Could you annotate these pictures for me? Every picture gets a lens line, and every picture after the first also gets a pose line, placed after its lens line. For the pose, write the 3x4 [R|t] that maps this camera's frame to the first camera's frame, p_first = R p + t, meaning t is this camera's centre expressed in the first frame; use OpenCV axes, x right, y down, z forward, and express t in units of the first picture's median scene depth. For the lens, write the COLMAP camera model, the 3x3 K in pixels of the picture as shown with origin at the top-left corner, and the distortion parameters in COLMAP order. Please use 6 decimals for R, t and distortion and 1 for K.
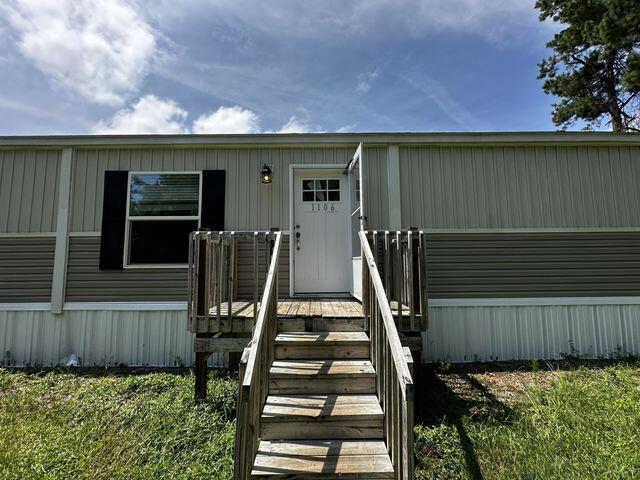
lens RADIAL K [[256.3, 0, 319.6], [0, 256.3, 235.8], [0, 0, 1]] dist [-0.003877, 0.000265]
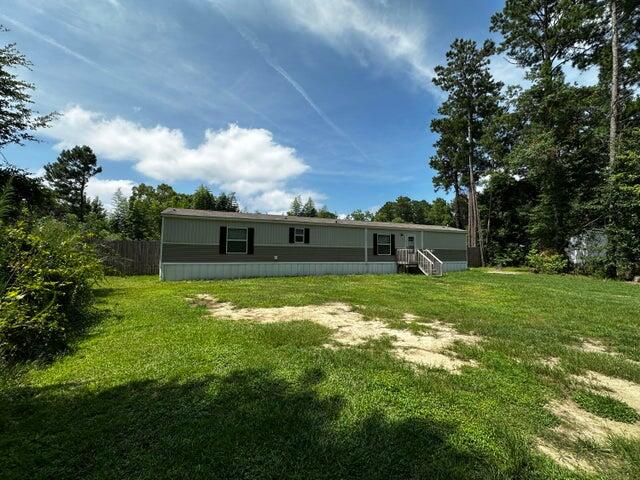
lens RADIAL K [[256.3, 0, 320.1], [0, 256.3, 241.6], [0, 0, 1]] dist [-0.003877, 0.000265]
pose [[0.924595, 0.029264, 0.379827, -3.522707], [-0.049809, 0.997773, 0.044373, -0.272548], [-0.377683, -0.059946, 0.923993, -2.932000]]
